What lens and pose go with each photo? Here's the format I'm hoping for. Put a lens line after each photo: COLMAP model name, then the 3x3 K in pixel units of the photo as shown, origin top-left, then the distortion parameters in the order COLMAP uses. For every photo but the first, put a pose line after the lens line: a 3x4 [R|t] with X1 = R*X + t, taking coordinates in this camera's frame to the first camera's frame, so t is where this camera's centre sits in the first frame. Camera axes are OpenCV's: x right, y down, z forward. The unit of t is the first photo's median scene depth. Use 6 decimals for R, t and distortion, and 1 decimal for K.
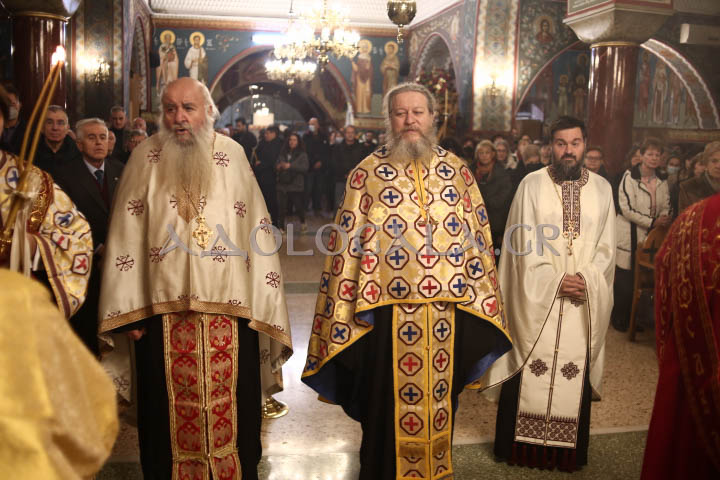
lens RADIAL K [[739.4, 0, 331.4], [0, 739.4, 225.9], [0, 0, 1]] dist [-0.111078, 0.000000]
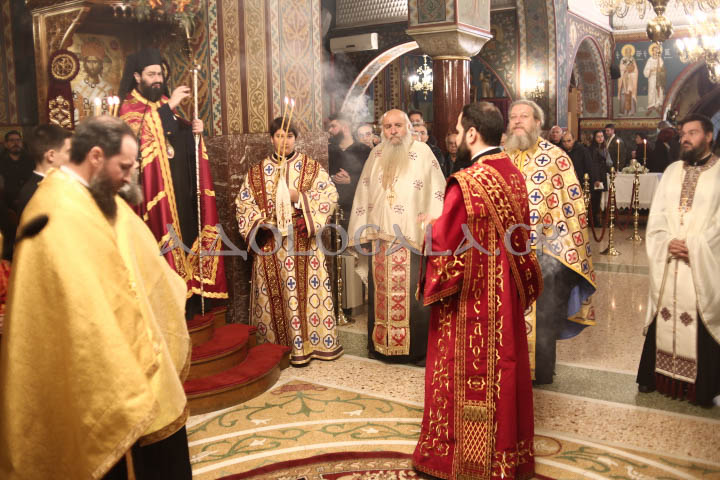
lens RADIAL K [[739.4, 0, 379.1], [0, 739.4, 241.2], [0, 0, 1]] dist [-0.111078, 0.000000]
pose [[0.768620, 0.041915, -0.638332, 0.677679], [-0.033645, 0.999119, 0.025093, 0.050209], [0.638821, 0.002189, 0.769352, -0.285691]]
